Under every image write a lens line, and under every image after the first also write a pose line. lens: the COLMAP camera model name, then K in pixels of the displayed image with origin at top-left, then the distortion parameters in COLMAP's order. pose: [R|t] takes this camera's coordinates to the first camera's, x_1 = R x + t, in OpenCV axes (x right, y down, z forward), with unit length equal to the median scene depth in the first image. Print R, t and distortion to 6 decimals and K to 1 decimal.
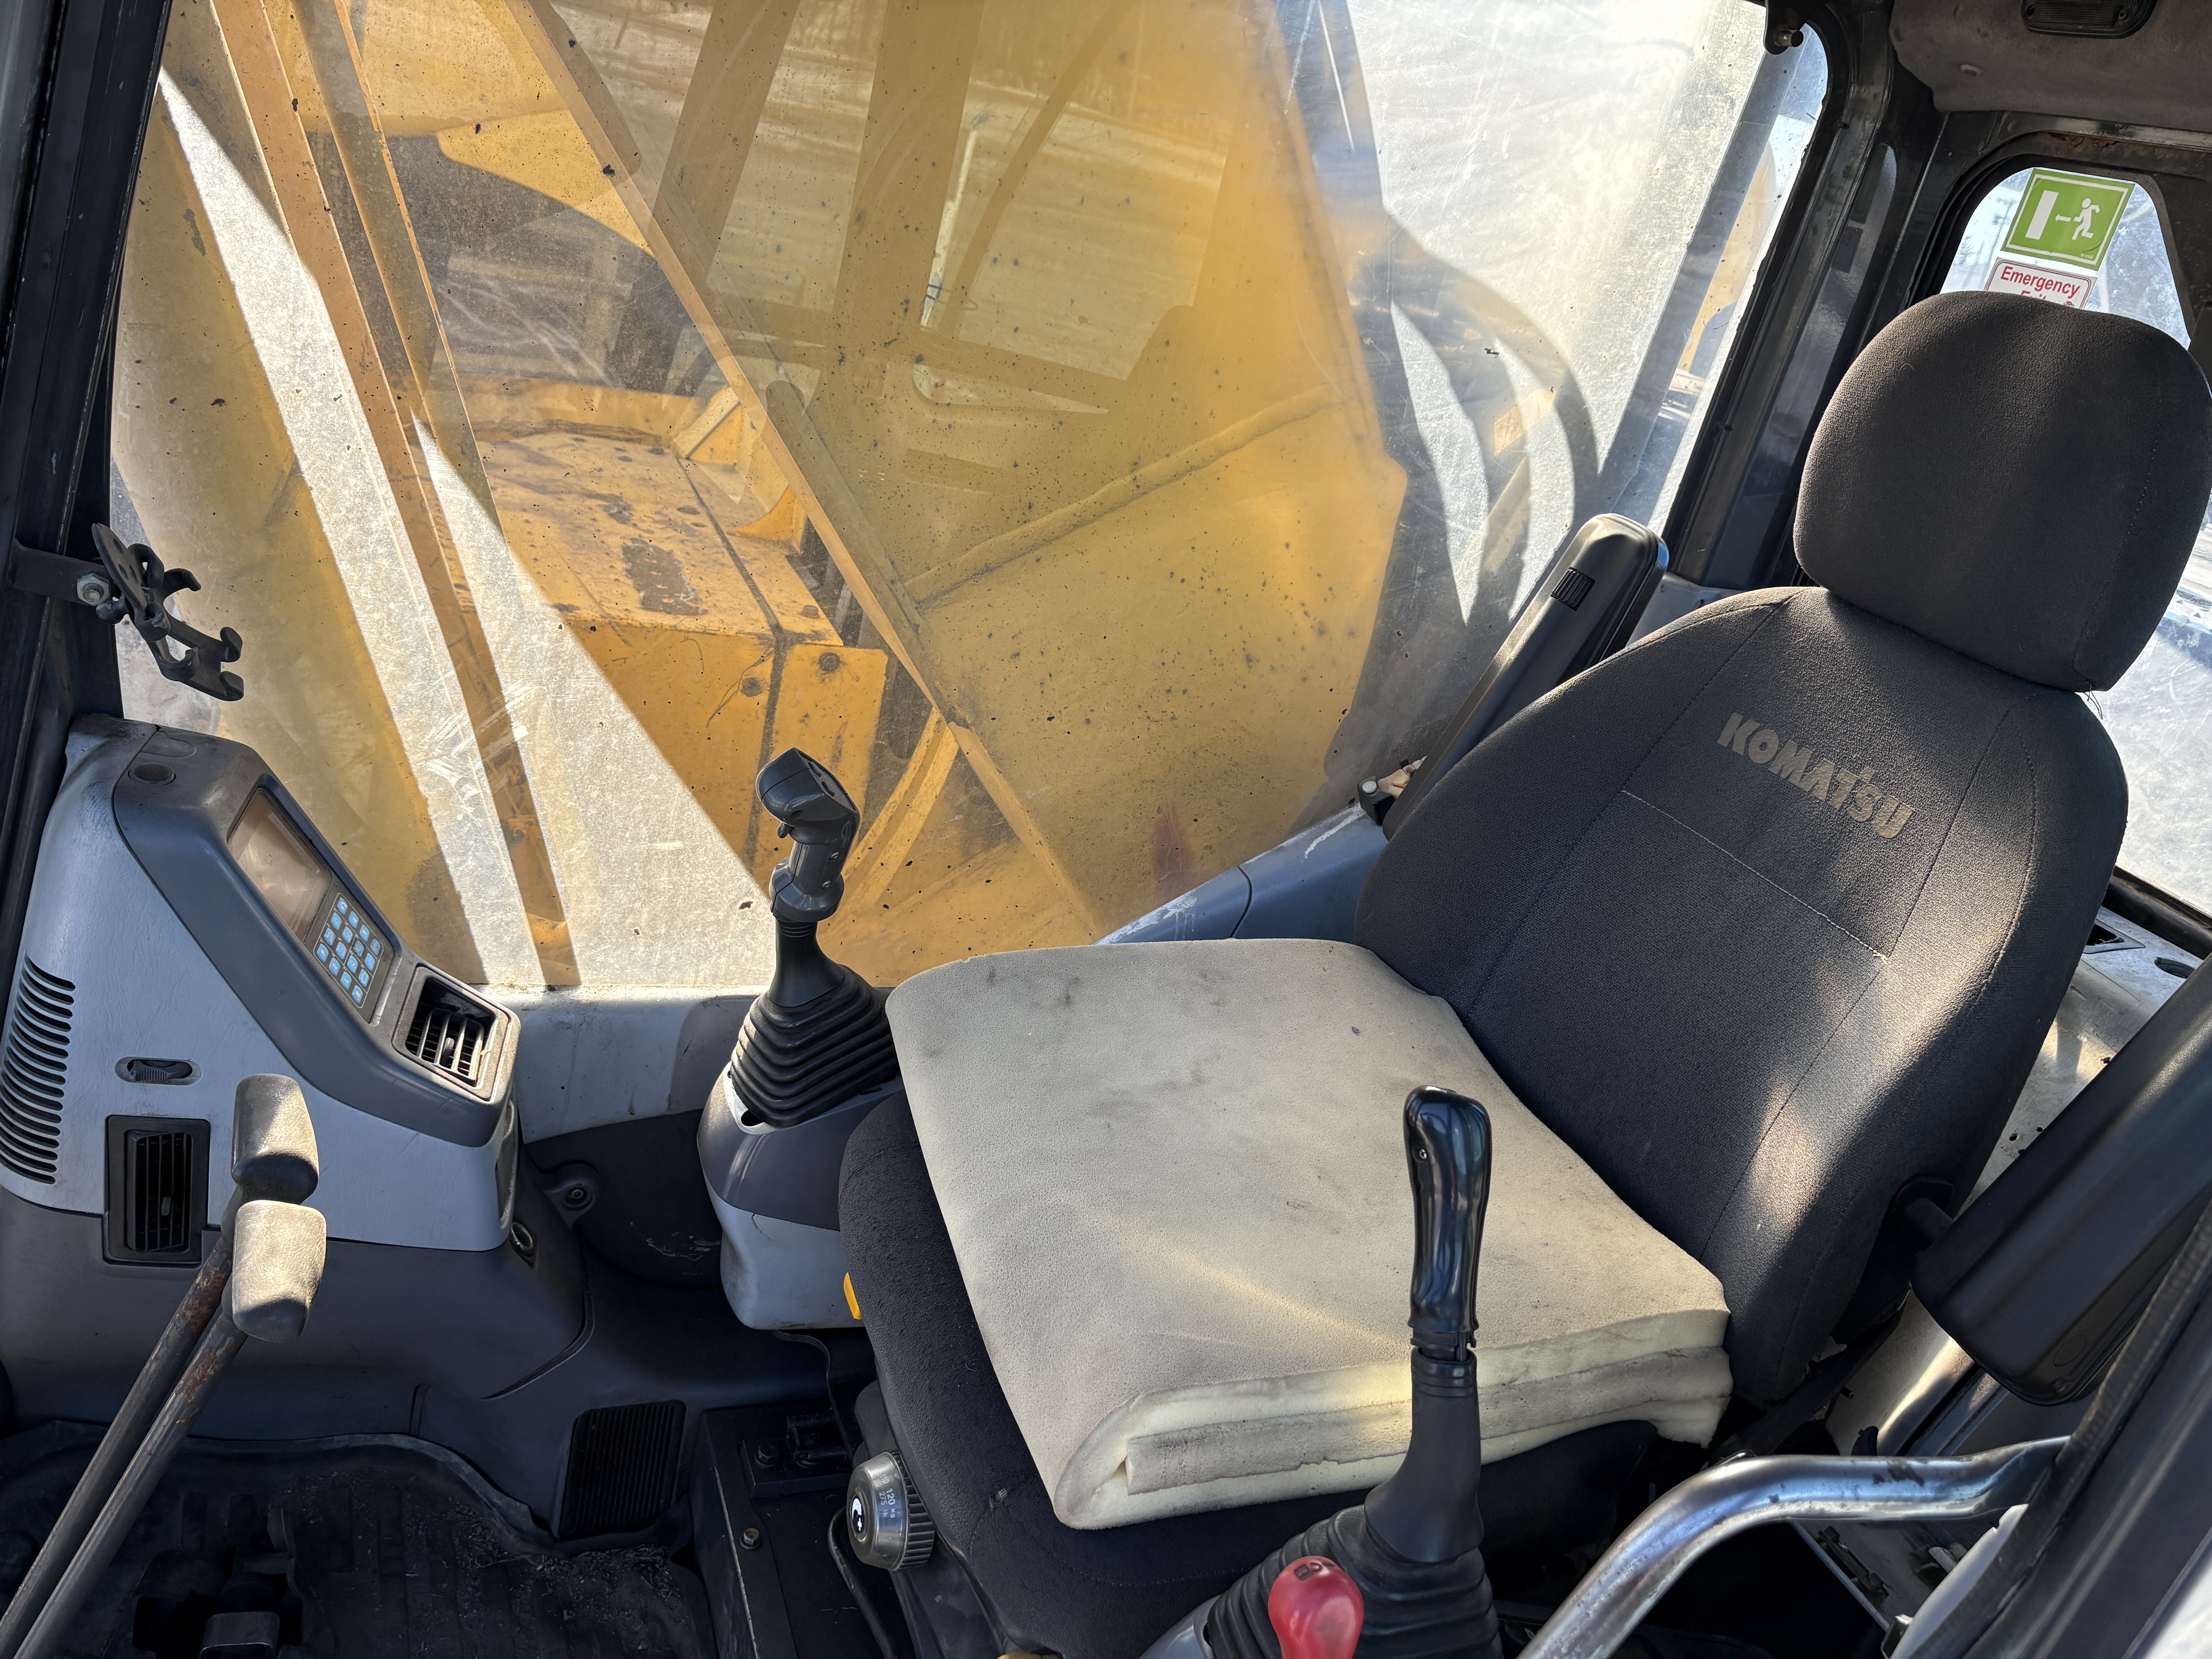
lens RADIAL K [[1672.2, 0, 1106.0], [0, 1672.2, 829.5], [0, 0, 1]] dist [0.104893, -0.162383]
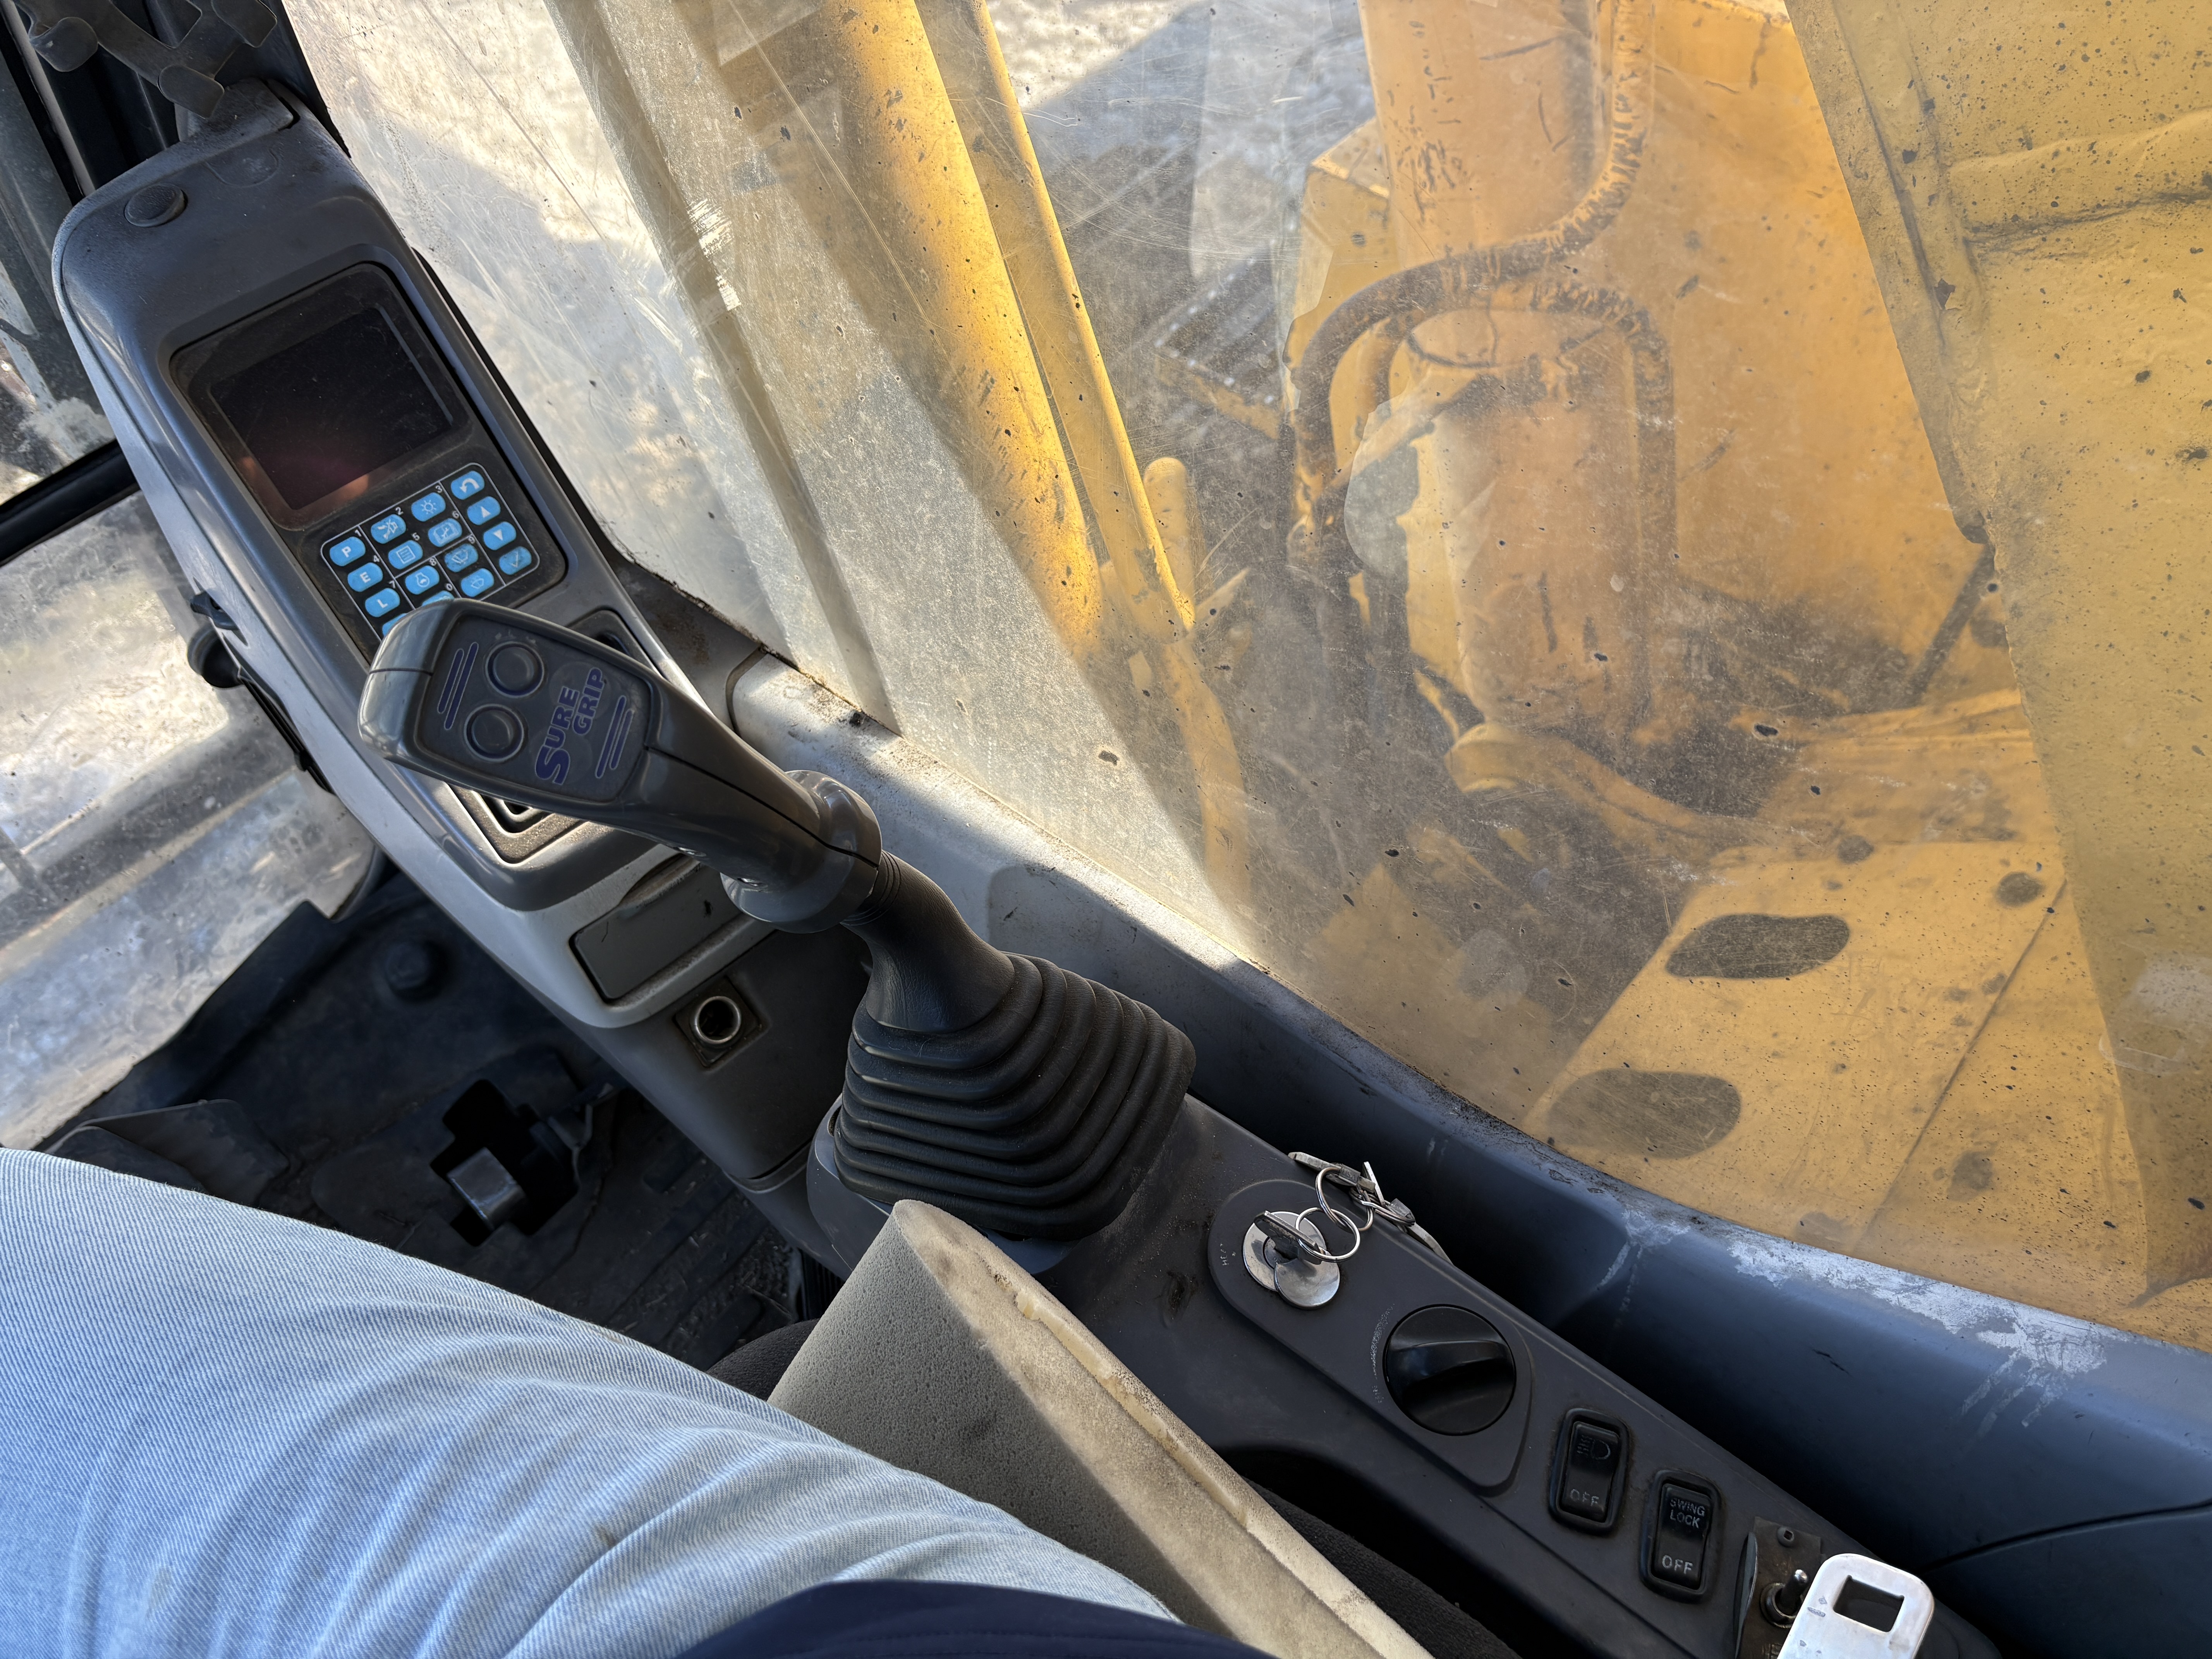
lens RADIAL K [[1692.7, 0, 1105.6], [0, 1692.7, 797.5], [0, 0, 1]] dist [0.004626, 0.002811]
pose [[0.491787, 0.530339, -0.690570, 0.145539], [-0.249806, 0.845702, 0.471577, -0.184935], [0.834112, -0.059407, 0.548386, 0.722569]]
